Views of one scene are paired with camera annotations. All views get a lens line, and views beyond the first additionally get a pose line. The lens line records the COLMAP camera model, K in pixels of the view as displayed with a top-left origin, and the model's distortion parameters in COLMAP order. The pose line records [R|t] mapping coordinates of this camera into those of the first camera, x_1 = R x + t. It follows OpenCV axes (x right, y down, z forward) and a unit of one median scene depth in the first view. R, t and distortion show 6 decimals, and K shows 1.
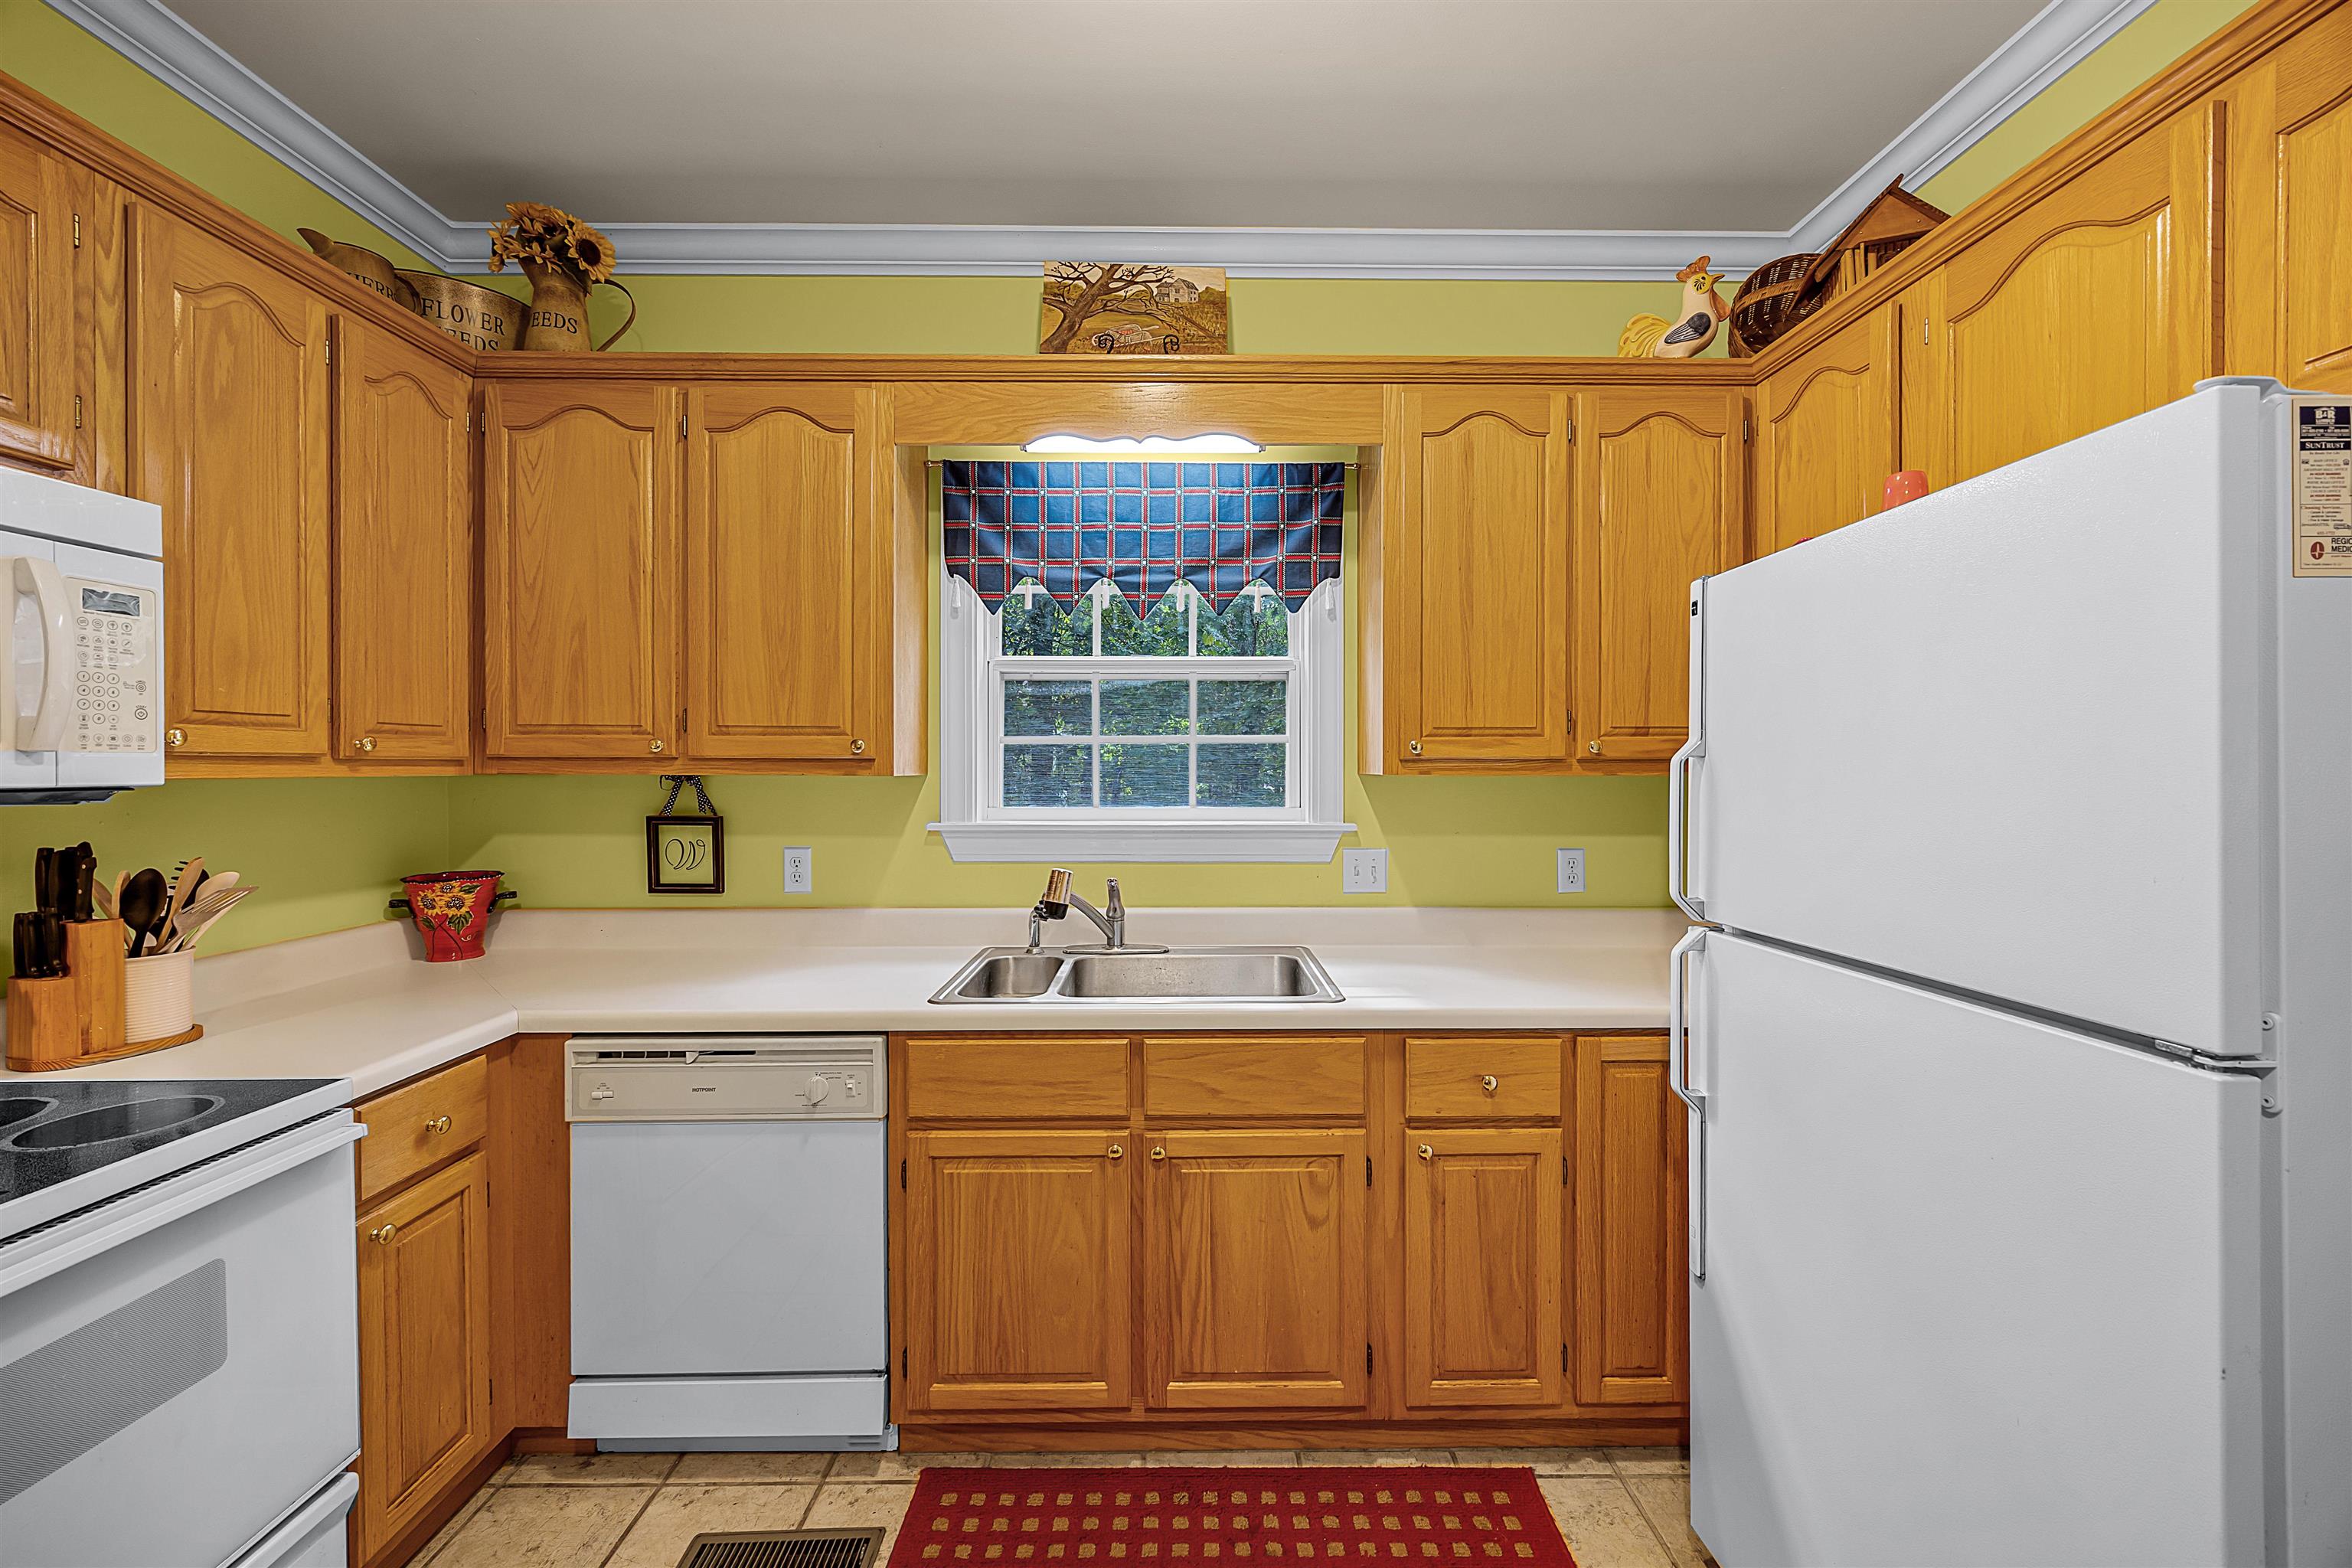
lens RADIAL K [[898.4, 0, 1178.4], [0, 898.4, 772.0], [0, 0, 1]] dist [-0.002074, -0.000721]
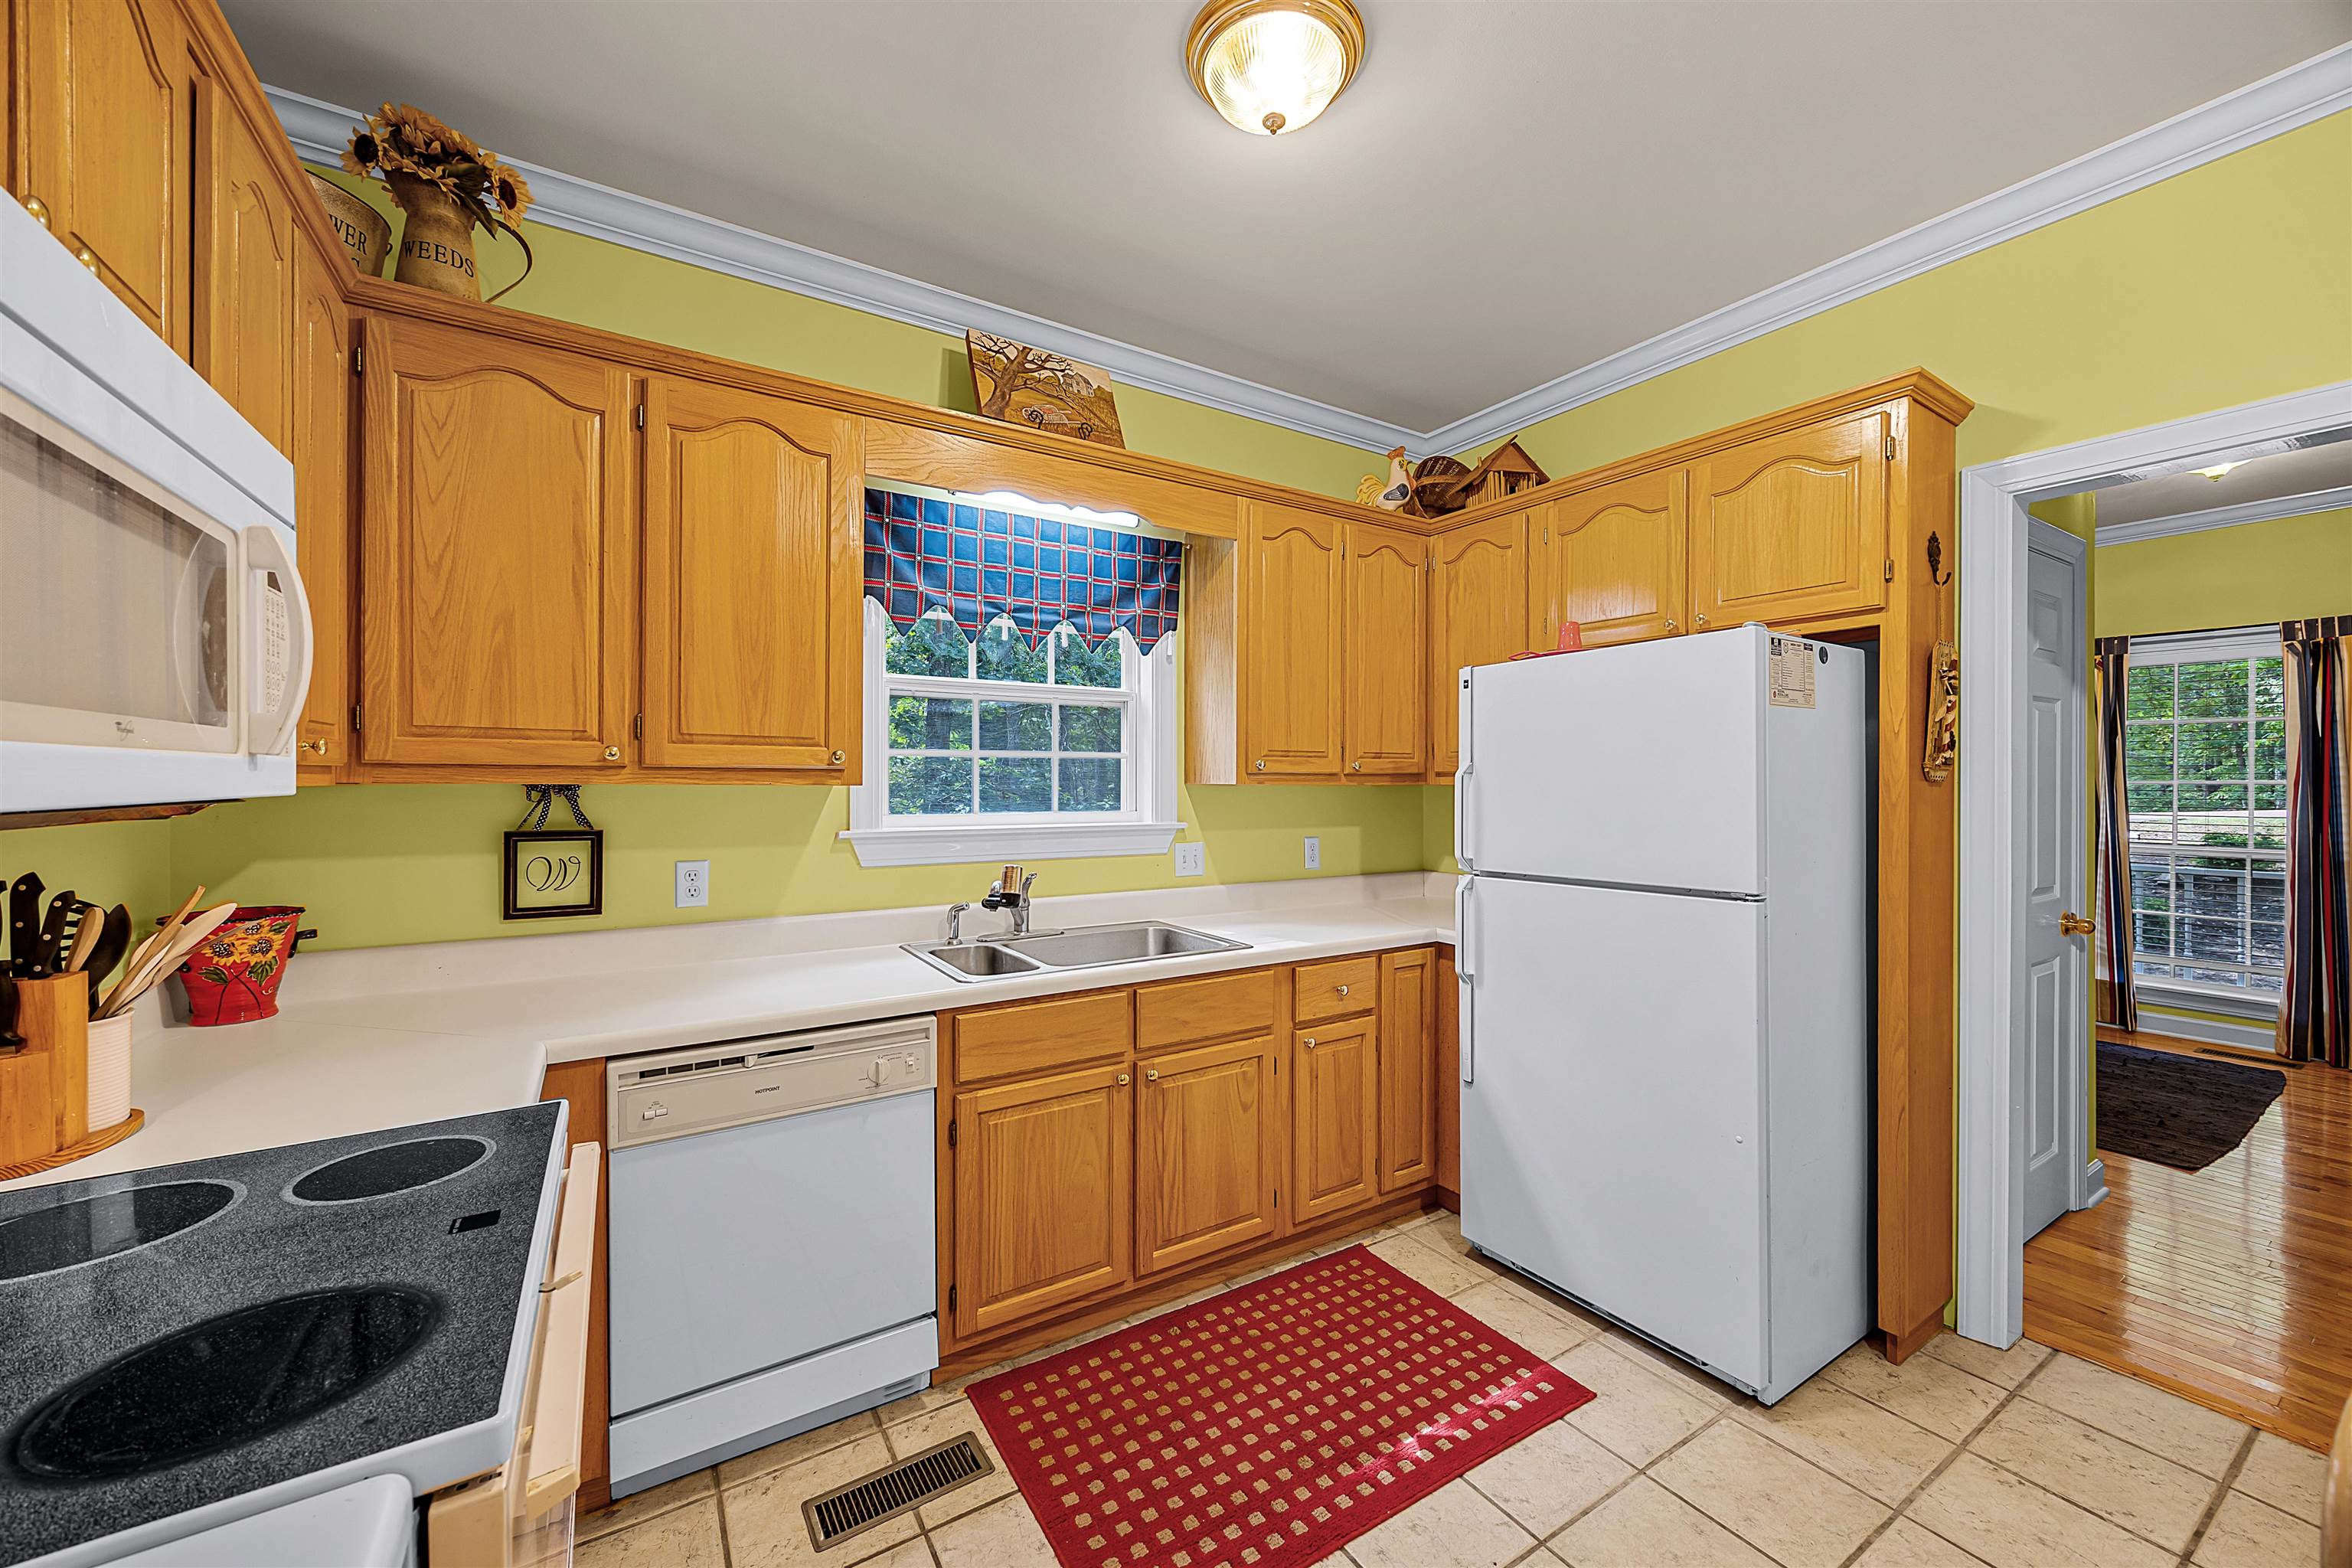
lens RADIAL K [[898.4, 0, 1175.4], [0, 898.4, 784.6], [0, 0, 1]] dist [-0.002074, -0.000721]
pose [[0.849586, 0.000076, 0.527451, -0.571871], [-0.000449, 1.000000, 0.000580, 0.002530], [-0.527451, -0.000729, 0.849585, -0.102676]]
